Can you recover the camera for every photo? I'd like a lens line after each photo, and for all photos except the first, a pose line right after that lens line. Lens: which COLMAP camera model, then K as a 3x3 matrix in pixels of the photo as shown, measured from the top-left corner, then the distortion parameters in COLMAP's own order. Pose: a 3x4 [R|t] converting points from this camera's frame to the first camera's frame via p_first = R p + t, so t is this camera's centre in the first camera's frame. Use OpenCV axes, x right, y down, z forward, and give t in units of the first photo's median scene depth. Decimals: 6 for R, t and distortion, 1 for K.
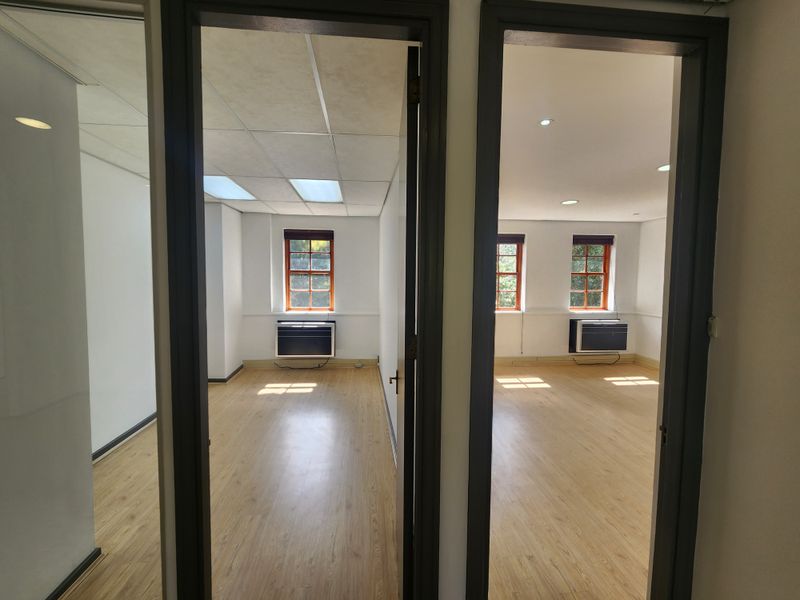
lens RADIAL K [[322.5, 0, 390.1], [0, 322.5, 293.3], [0, 0, 1]] dist [0.001624, 0.000043]
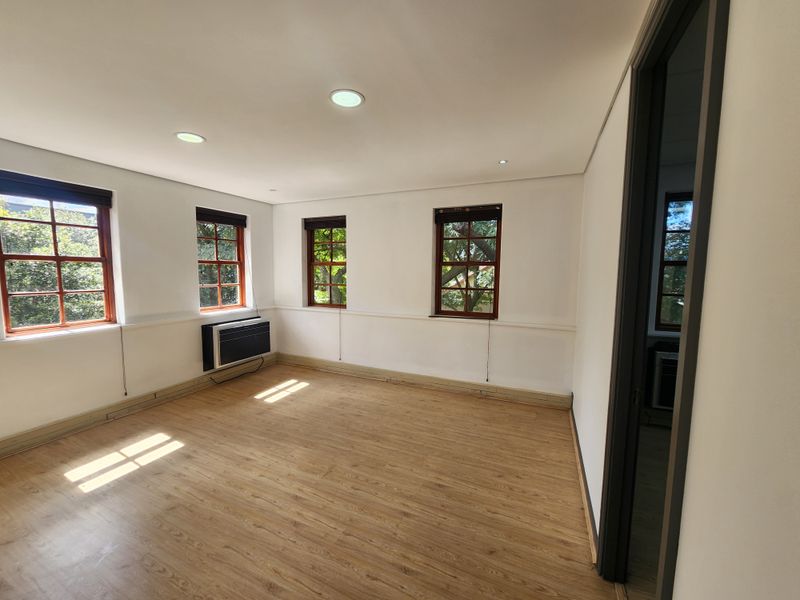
lens RADIAL K [[332.5, 0, 400.0], [0, 332.5, 300.0], [0, 0, 1]] dist [-0.001283, -0.000266]
pose [[0.478057, -0.084041, 0.874299, 0.126572], [0.040936, 0.996462, 0.073401, -0.012240], [-0.877374, 0.000701, 0.479806, 0.258331]]
